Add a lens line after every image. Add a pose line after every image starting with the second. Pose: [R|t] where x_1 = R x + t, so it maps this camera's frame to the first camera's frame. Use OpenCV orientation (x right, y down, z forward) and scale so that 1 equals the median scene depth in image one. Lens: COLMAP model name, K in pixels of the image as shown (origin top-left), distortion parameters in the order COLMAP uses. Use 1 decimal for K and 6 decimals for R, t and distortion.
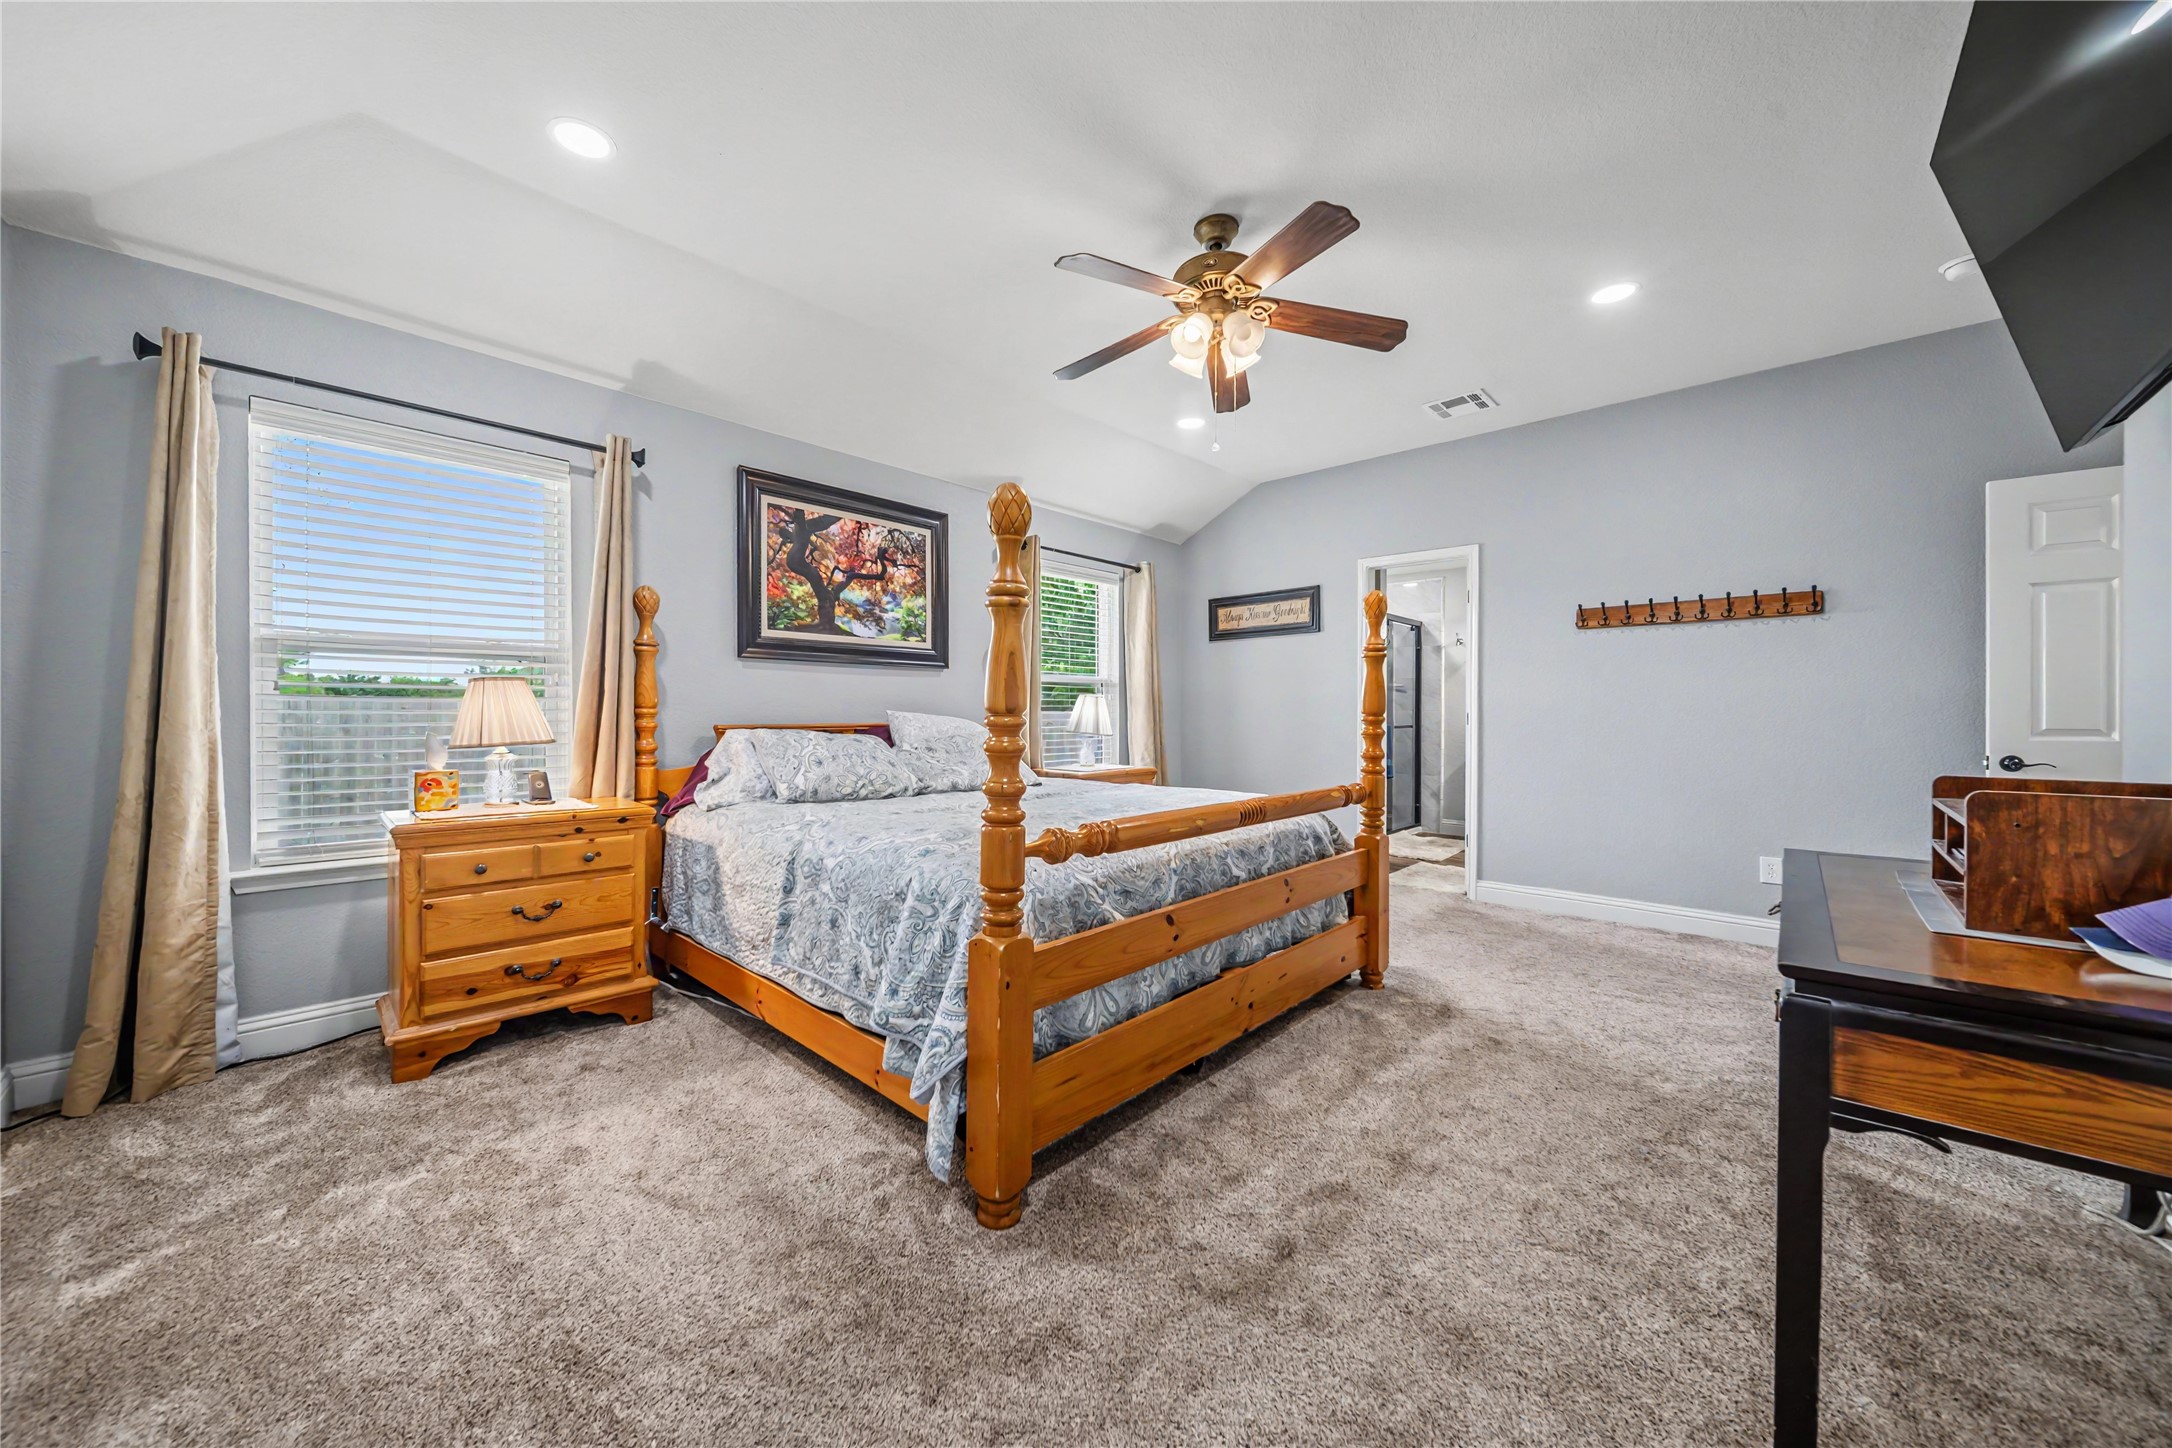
lens RADIAL K [[769.8, 0, 1086.0], [0, 769.8, 724.0], [0, 0, 1]] dist [0.000361, 0.000048]
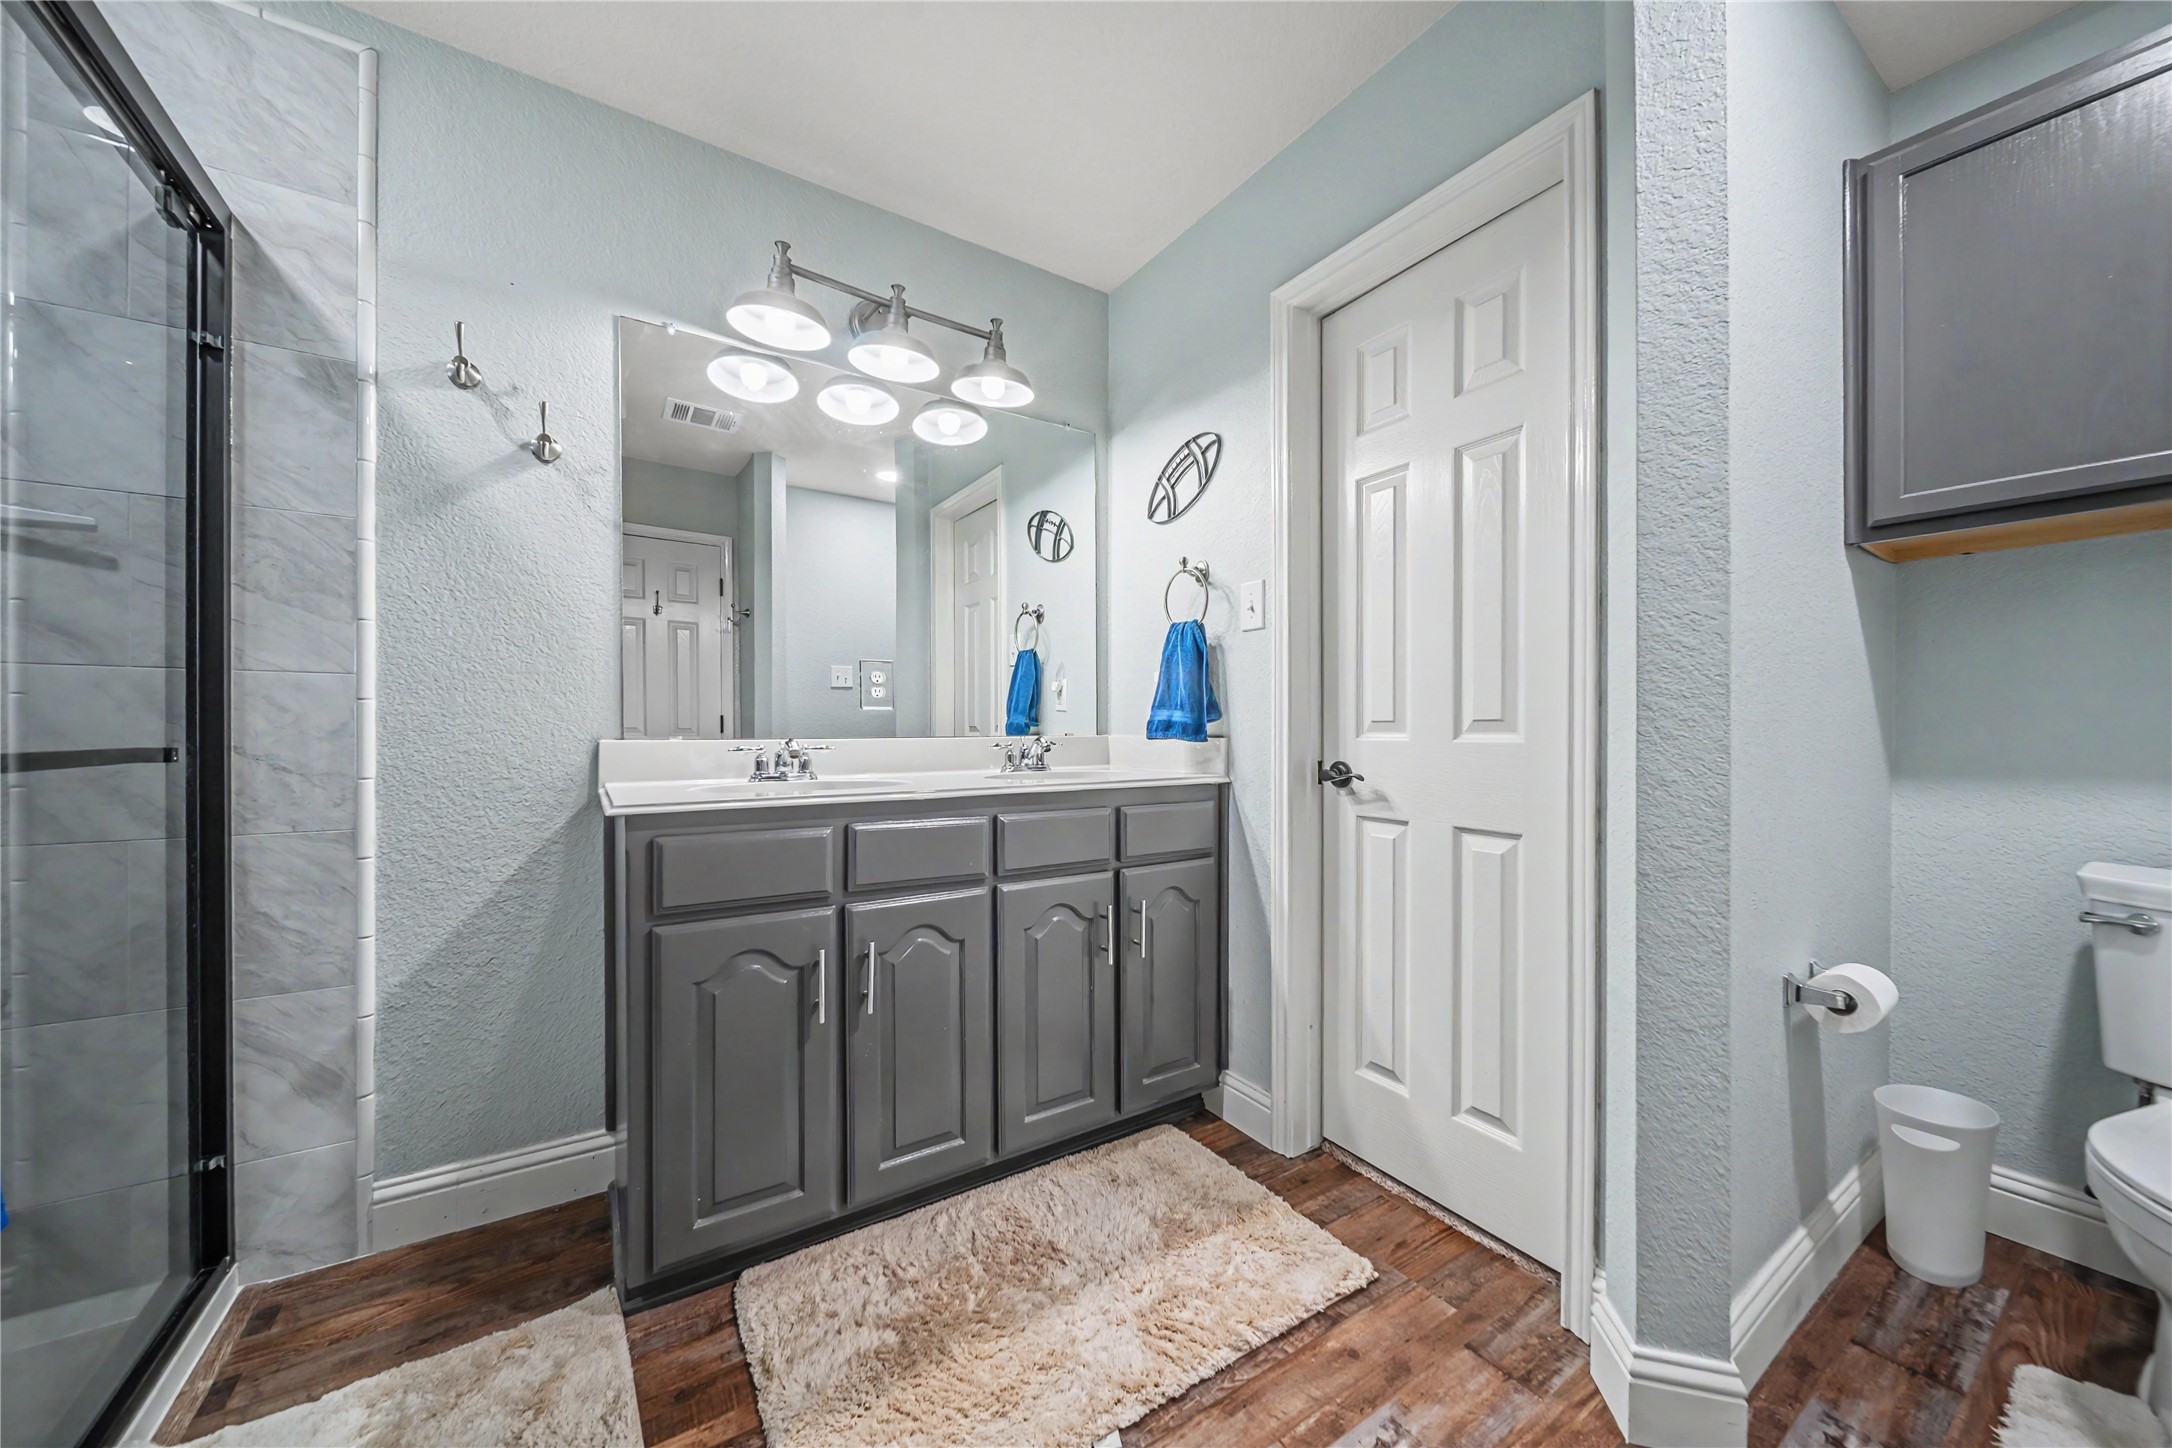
lens RADIAL K [[769.8, 0, 1086.0], [0, 769.8, 724.0], [0, 0, 1]] dist [0.000361, 0.000048]
pose [[0.238191, -0.003774, 0.971211, 0.301532], [0.008208, 0.999965, 0.001873, -0.002648], [-0.971184, 0.007525, 0.238213, 0.751177]]
